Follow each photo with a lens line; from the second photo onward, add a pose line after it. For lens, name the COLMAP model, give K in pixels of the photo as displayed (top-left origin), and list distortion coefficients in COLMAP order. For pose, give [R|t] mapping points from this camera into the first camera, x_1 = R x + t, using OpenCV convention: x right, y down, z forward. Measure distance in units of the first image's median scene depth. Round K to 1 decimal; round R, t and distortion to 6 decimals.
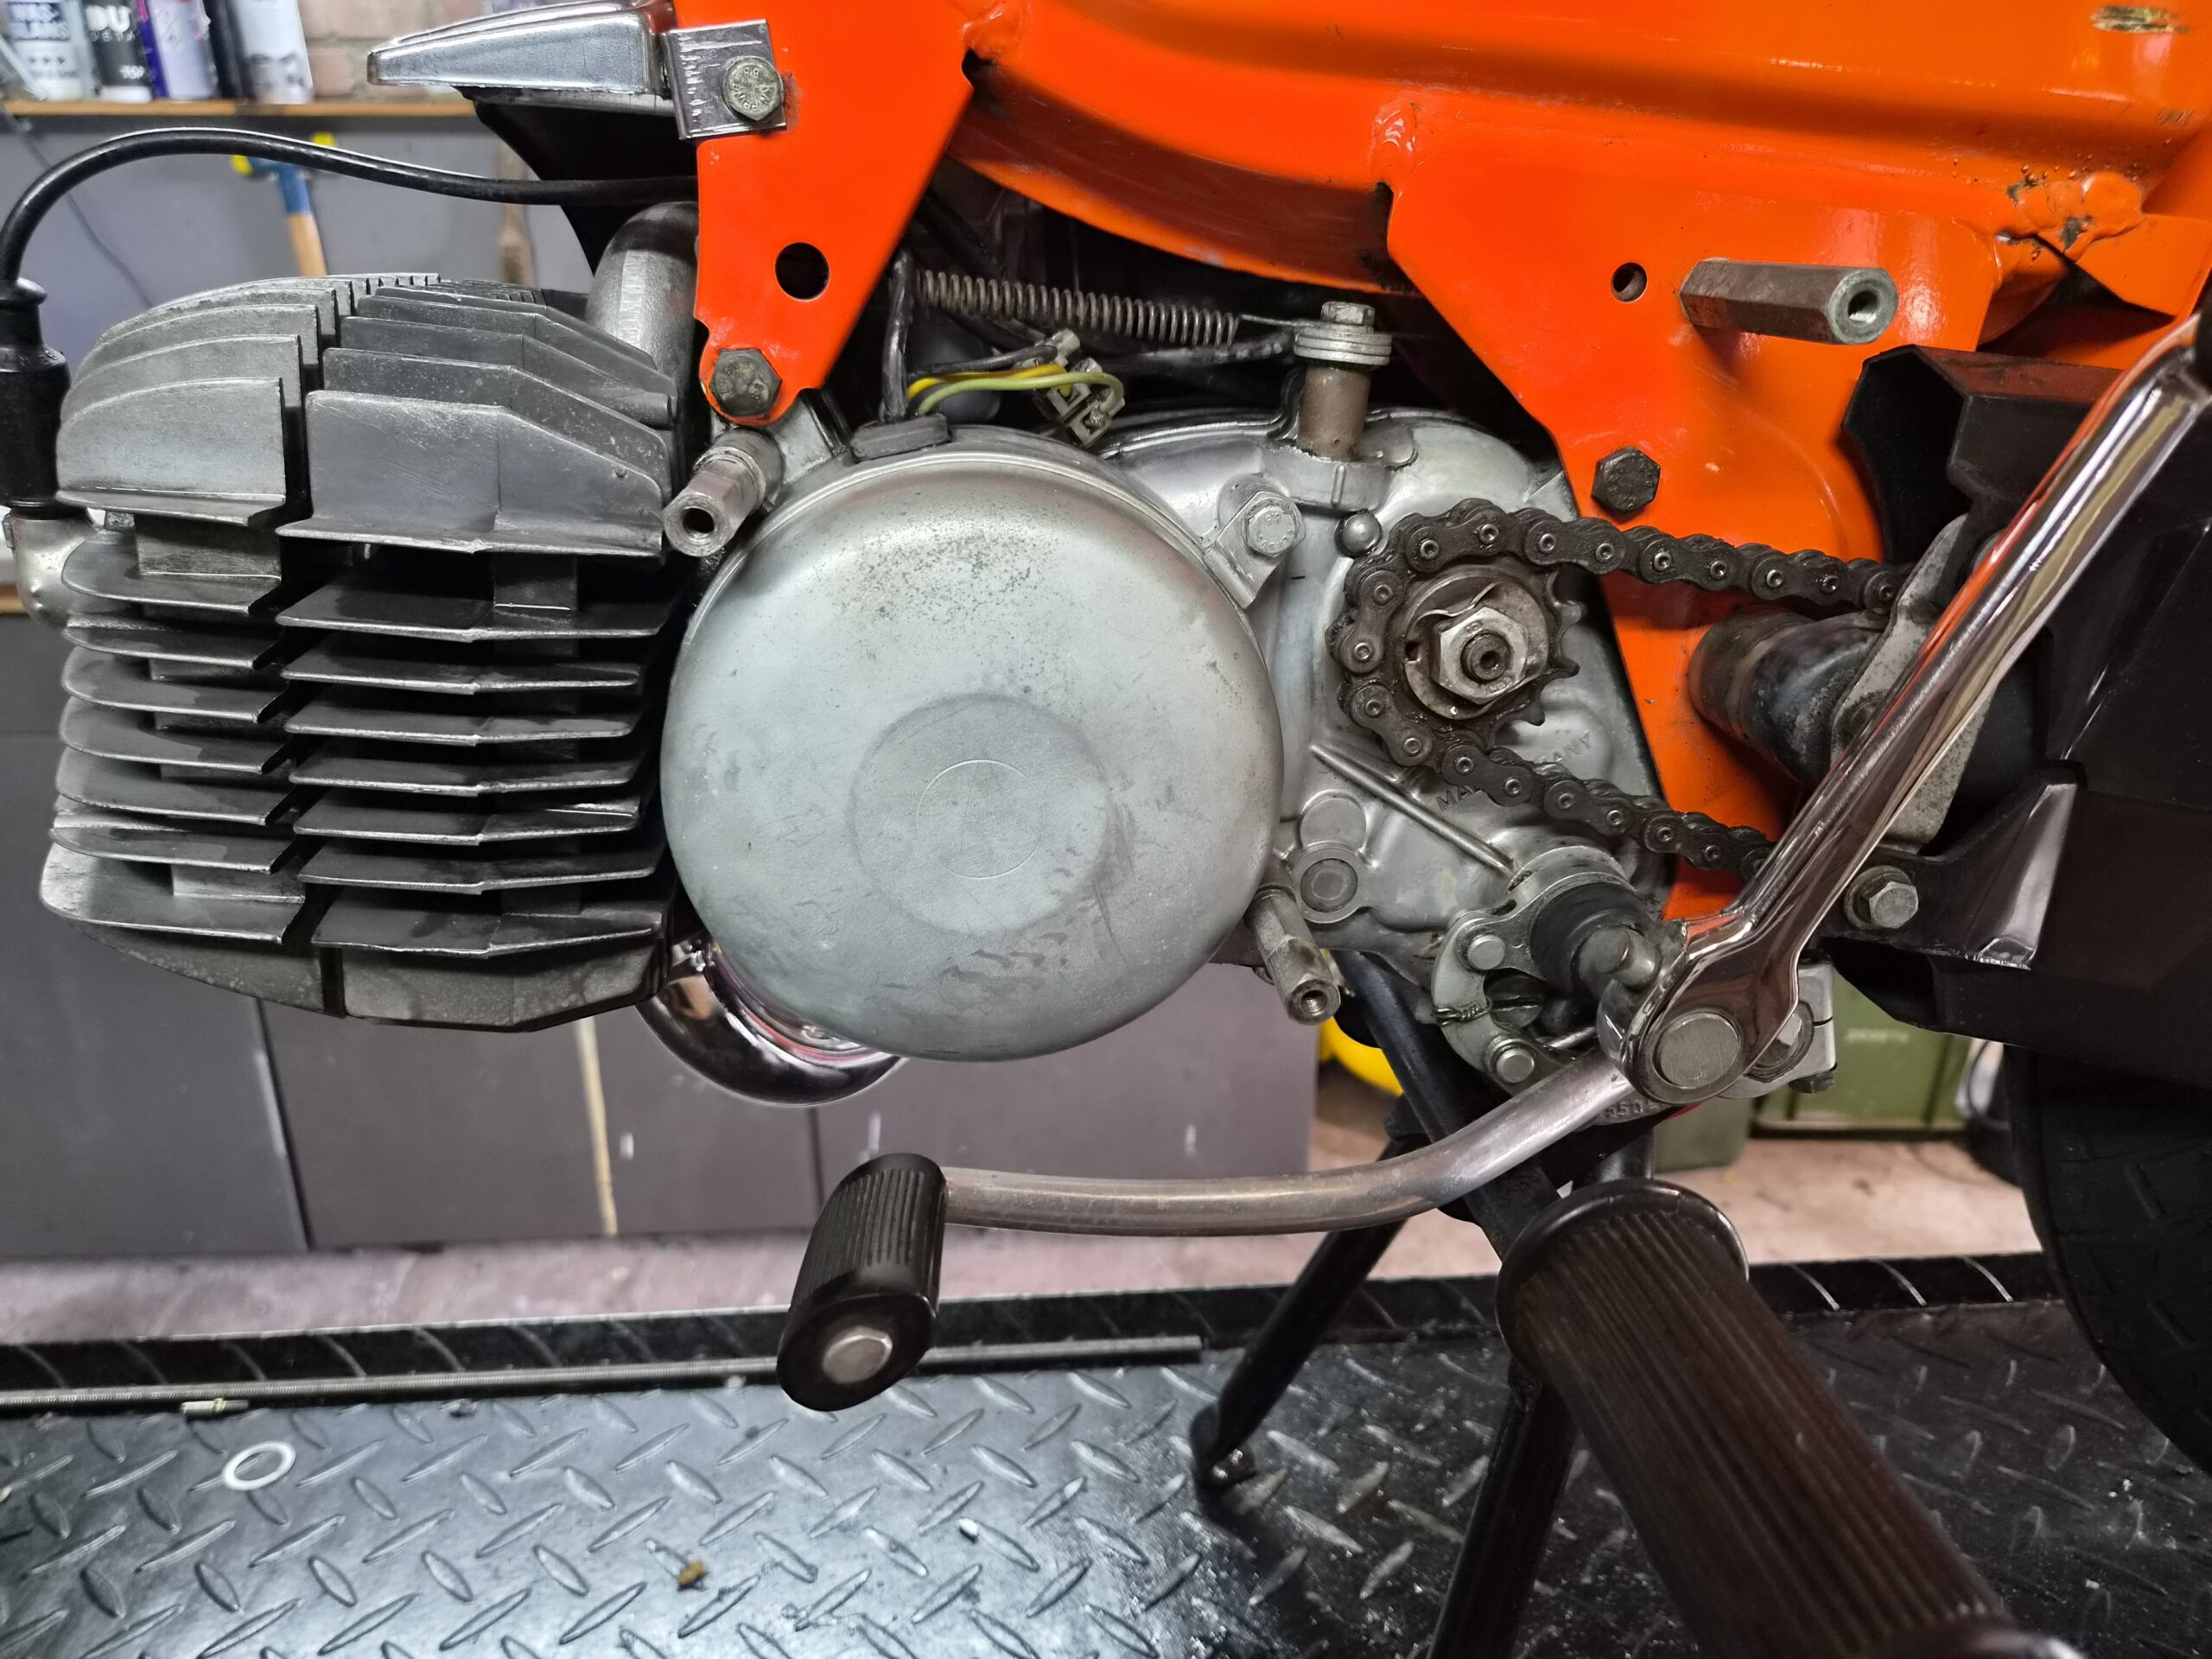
lens RADIAL K [[1498.3, 0, 1099.0], [0, 1498.3, 824.2], [0, 0, 1]] dist [0.026240, -0.033664]
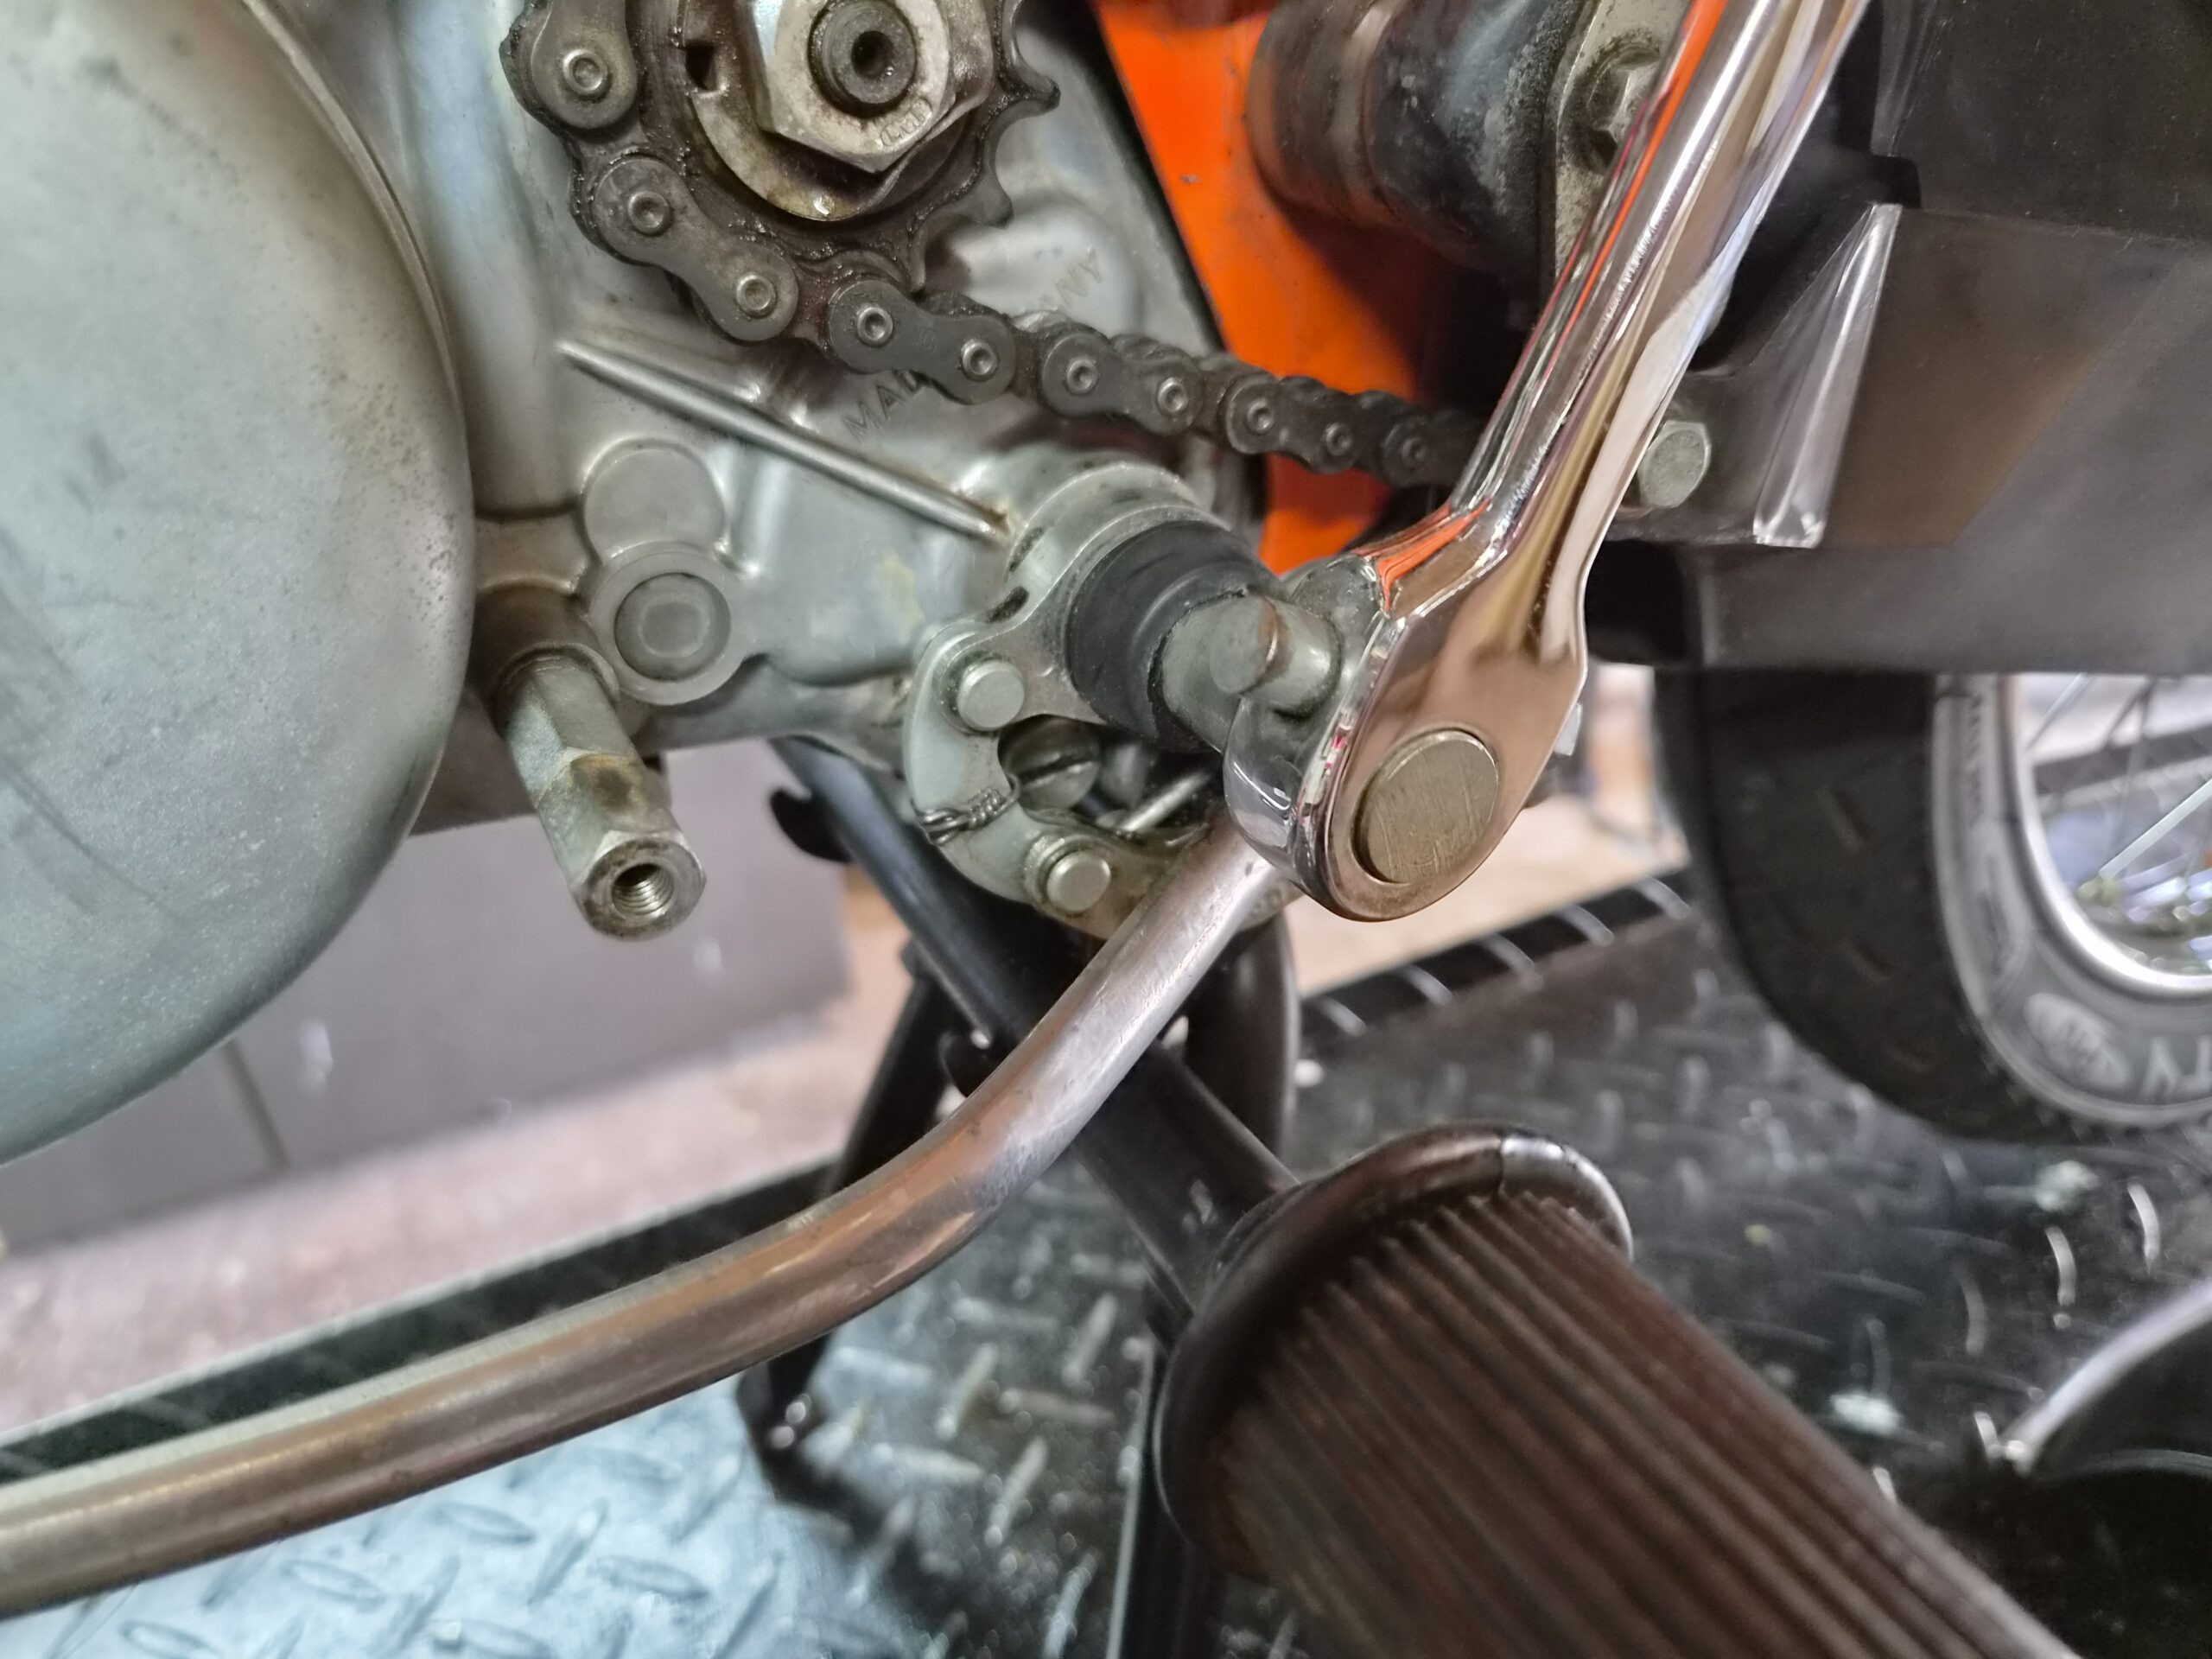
lens RADIAL K [[1498.3, 0, 1099.0], [0, 1498.3, 824.2], [0, 0, 1]] dist [0.026240, -0.033664]
pose [[0.928065, -0.228665, 0.293952, 0.126714], [0.176536, 0.965108, 0.193397, 0.033399], [-0.327918, -0.127592, 0.936050, 0.483011]]
